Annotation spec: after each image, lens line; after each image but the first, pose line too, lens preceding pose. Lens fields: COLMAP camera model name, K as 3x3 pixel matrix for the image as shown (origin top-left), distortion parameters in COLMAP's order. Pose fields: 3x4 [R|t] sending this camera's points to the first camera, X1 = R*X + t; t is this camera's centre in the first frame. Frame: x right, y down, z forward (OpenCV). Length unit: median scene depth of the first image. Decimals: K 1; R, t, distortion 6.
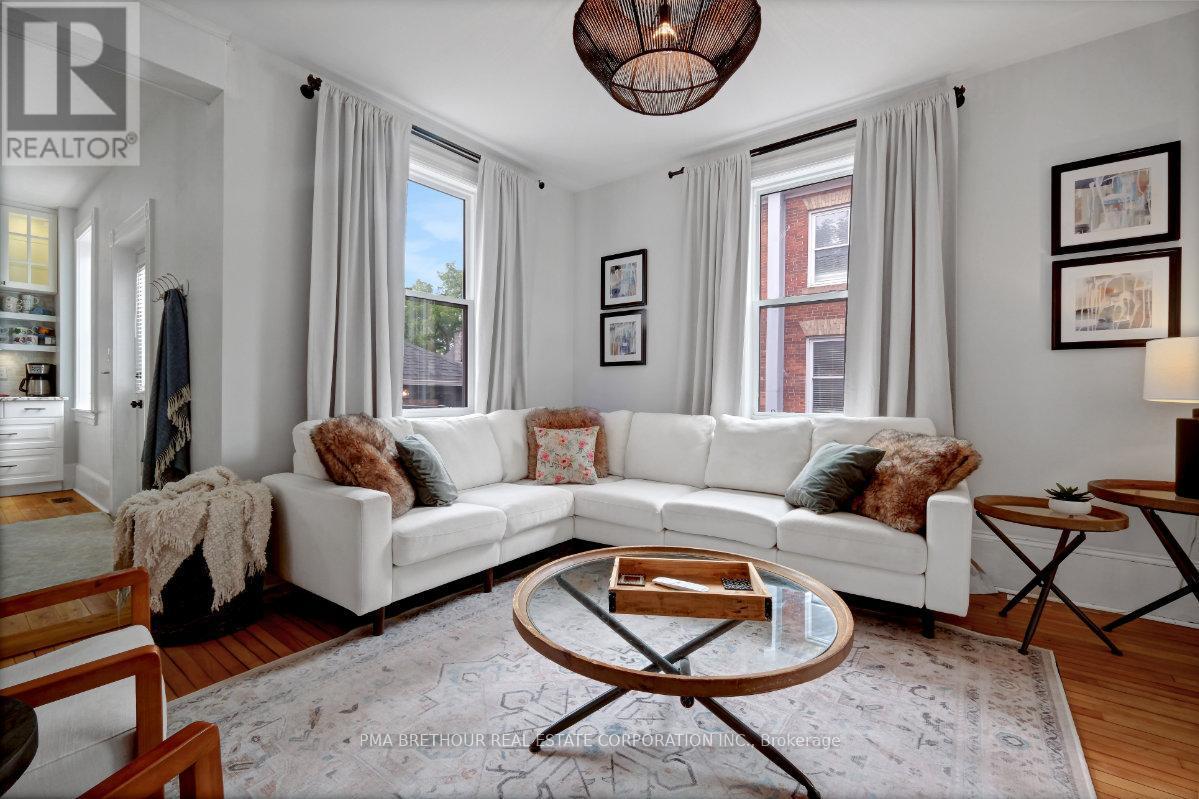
lens RADIAL K [[509.6, 0, 602.4], [0, 509.6, 397.6], [0, 0, 1]] dist [-0.003760, -0.000783]
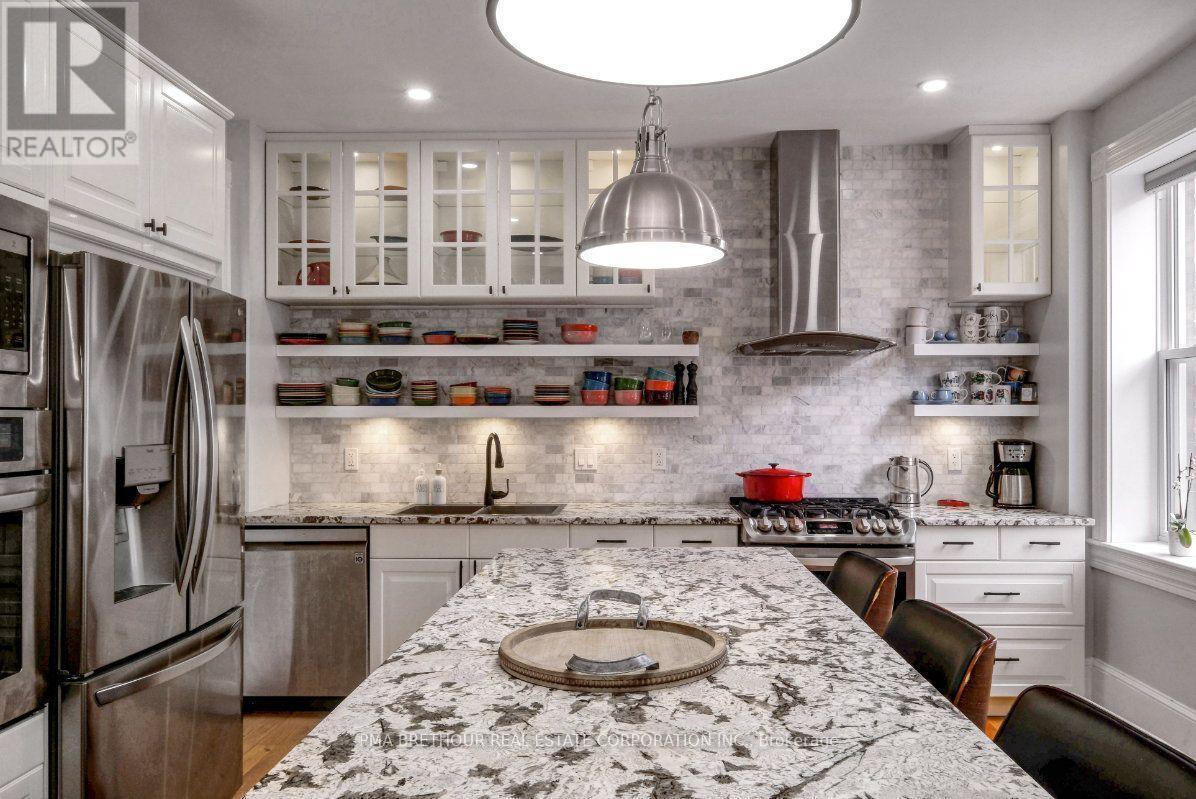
lens RADIAL K [[886.7, 0, 635.9], [0, 886.7, 412.2], [0, 0, 1]] dist [-0.000045, 0.009189]
pose [[0.600566, -0.018297, -0.799366, -0.654353], [-0.009639, 0.999500, -0.030120, -0.067702], [0.799517, 0.025794, 0.600089, 0.185377]]
